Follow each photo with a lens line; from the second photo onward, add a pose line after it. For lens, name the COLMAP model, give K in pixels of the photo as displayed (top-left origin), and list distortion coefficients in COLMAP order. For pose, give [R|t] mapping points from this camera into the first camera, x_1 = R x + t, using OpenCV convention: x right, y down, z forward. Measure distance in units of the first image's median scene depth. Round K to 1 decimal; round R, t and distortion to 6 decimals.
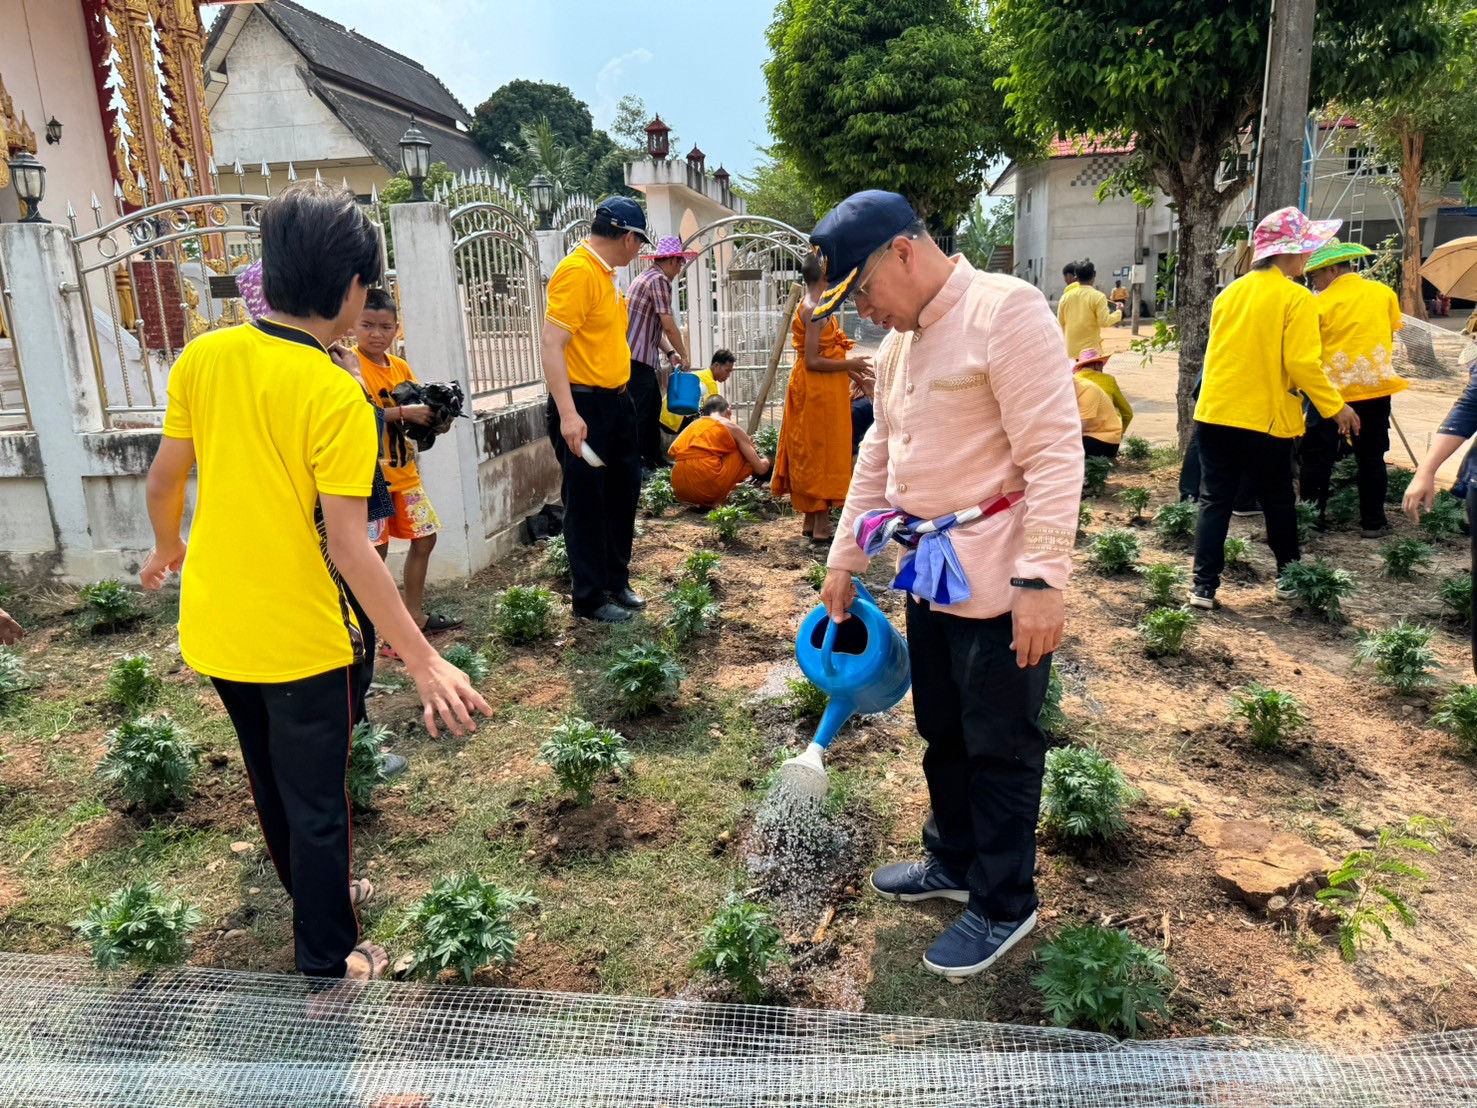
lens RADIAL K [[1052.7, 0, 739.0], [0, 1052.7, 521.4], [0, 0, 1]] dist [-0.009241, -0.004233]
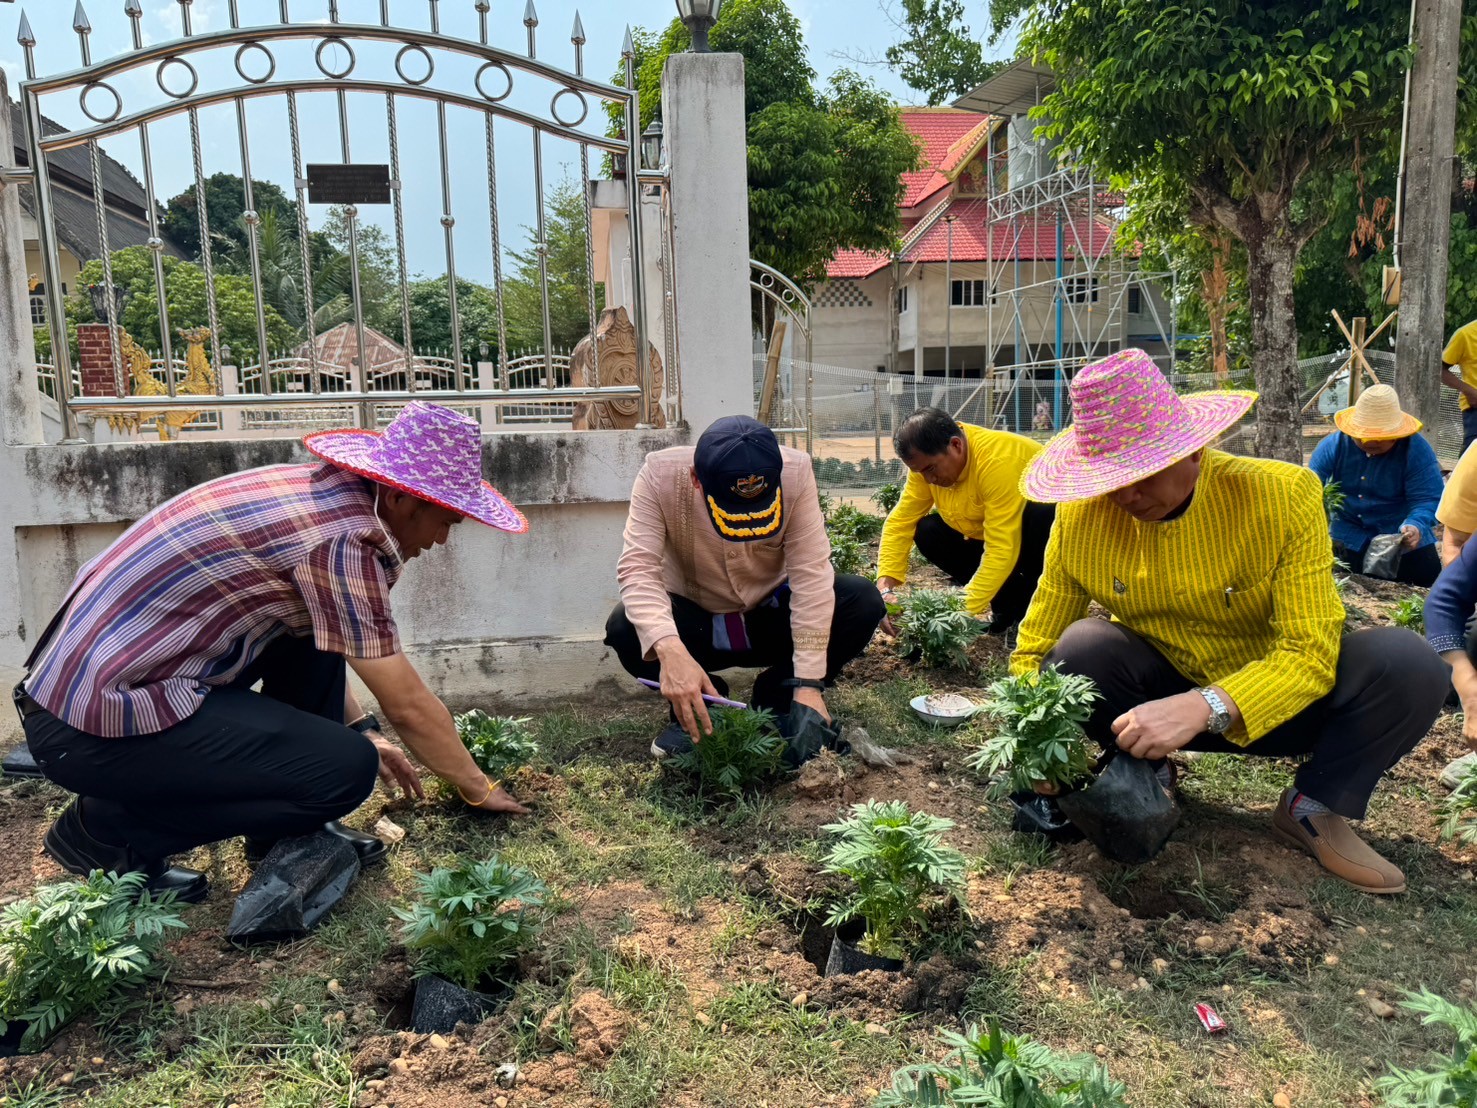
lens RADIAL K [[1046.6, 0, 739.2], [0, 1046.6, 557.0], [0, 0, 1]] dist [-0.000034, -0.010558]
pose [[0.961819, -0.028517, 0.272195, -0.135093], [0.050045, 0.996114, -0.072477, 0.009604], [-0.269070, 0.083332, 0.959509, 0.126366]]
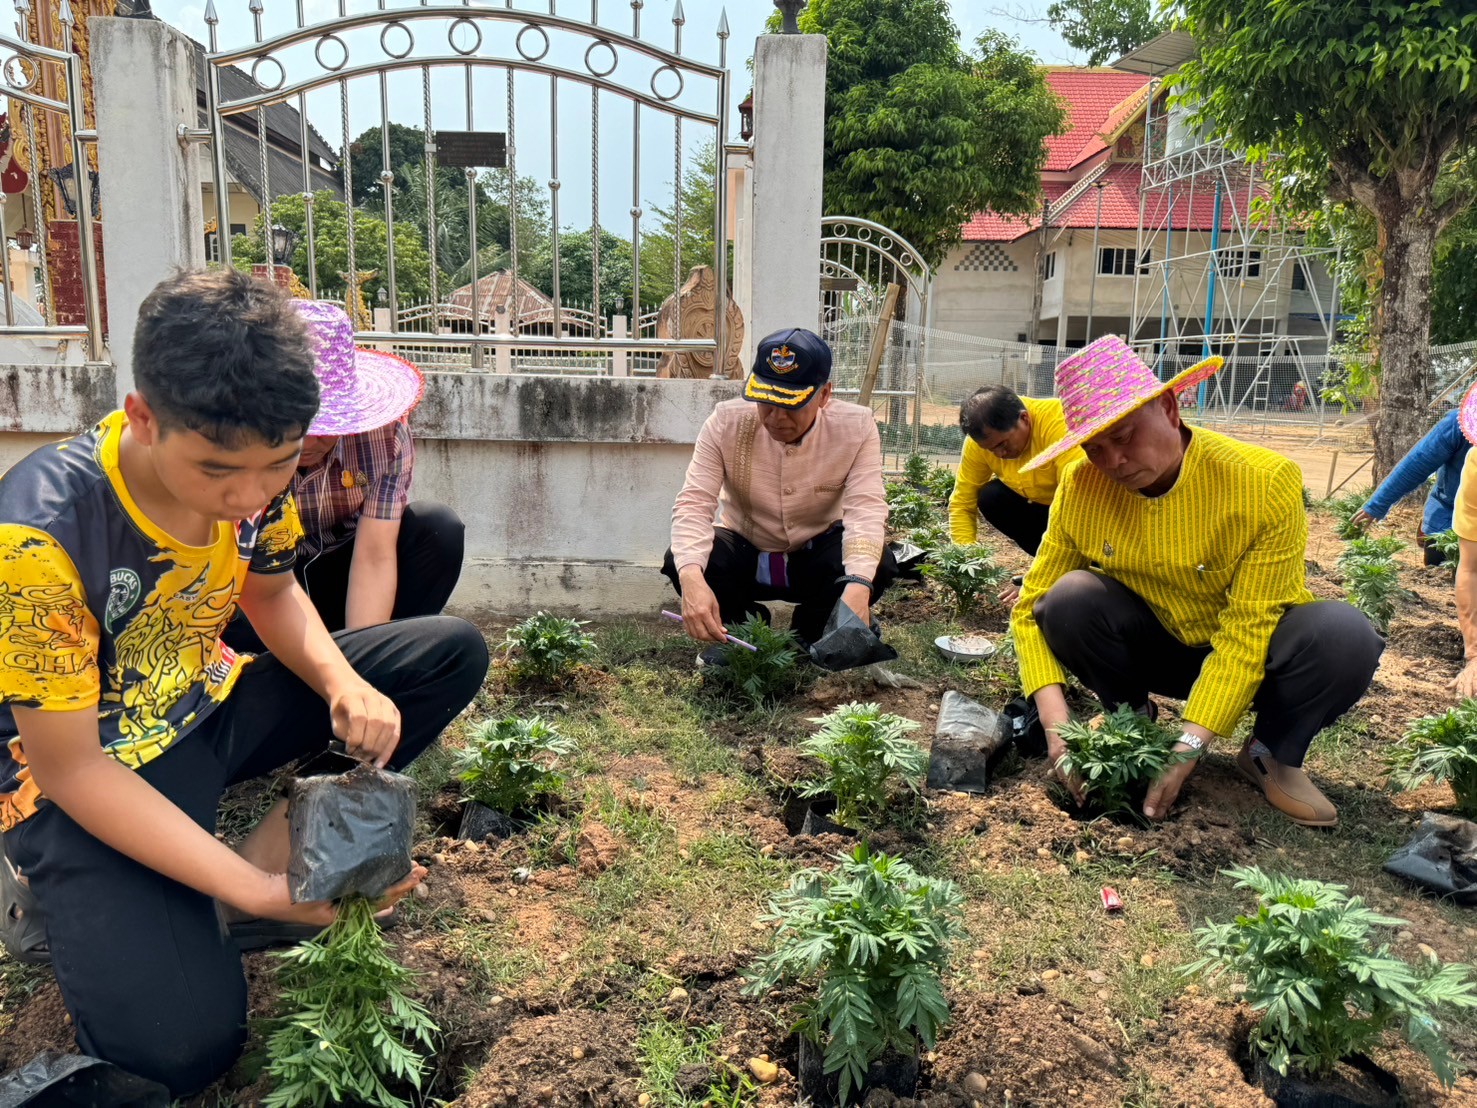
lens RADIAL K [[1045.9, 0, 738.5], [0, 1045.9, 554.0], [0, 0, 1]] dist [0.028912, -0.047893]
pose [[0.988014, 0.028782, 0.151655, -0.125748], [-0.022685, 0.998869, -0.041784, 0.015942], [-0.152686, 0.037843, 0.987550, 0.103120]]
